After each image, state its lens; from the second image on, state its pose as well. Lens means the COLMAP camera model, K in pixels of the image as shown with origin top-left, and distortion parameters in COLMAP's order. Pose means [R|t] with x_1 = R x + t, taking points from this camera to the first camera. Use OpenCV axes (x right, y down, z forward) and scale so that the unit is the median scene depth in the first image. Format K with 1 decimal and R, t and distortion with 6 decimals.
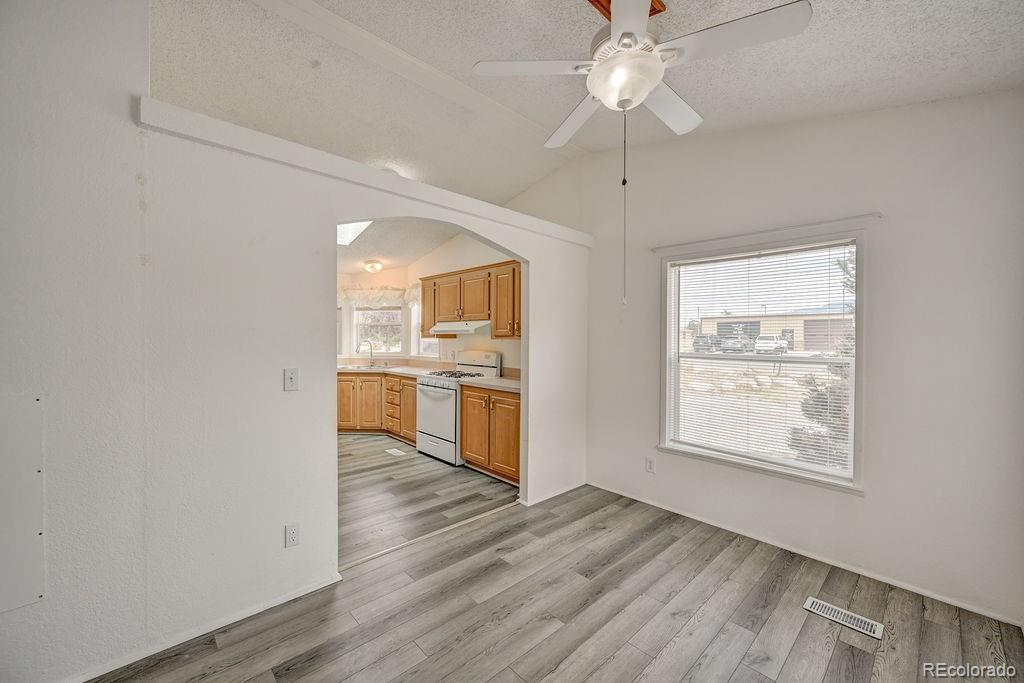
lens RADIAL K [[403.4, 0, 515.6], [0, 403.4, 340.1], [0, 0, 1]] dist [-0.000670, 0.000236]
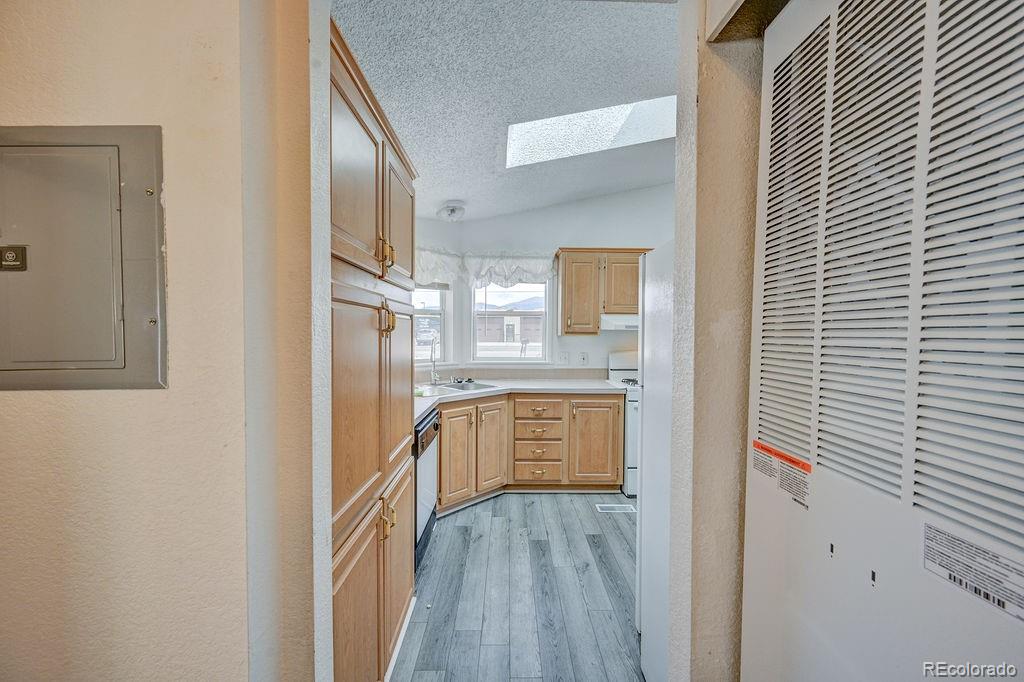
lens RADIAL K [[403.4, 0, 510.8], [0, 403.4, 340.8], [0, 0, 1]] dist [-0.000670, 0.000236]
pose [[0.676868, -0.015571, 0.735939, -0.895269], [0.000336, 0.999783, 0.020844, -0.012177], [-0.736104, -0.013861, 0.676726, 0.674418]]
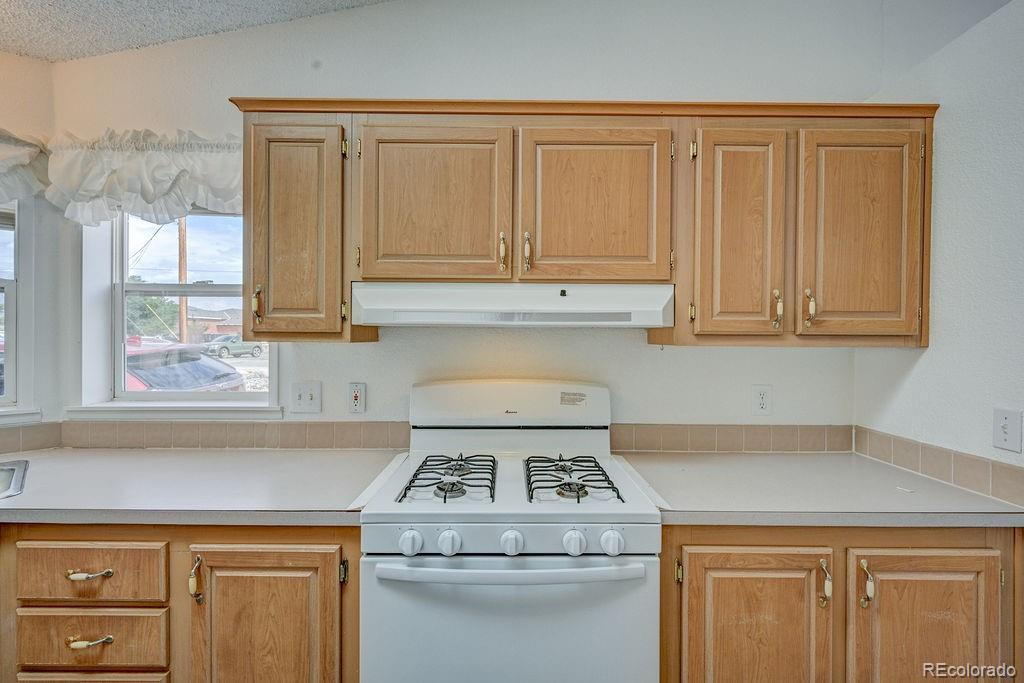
lens RADIAL K [[423.6, 0, 516.5], [0, 423.6, 341.7], [0, 0, 1]] dist [0.002311, 0.000196]
pose [[0.677608, -0.003732, 0.735414, -0.351590], [0.002573, 0.999993, 0.002704, -0.005809], [-0.735419, 0.000060, 0.677613, 0.784033]]
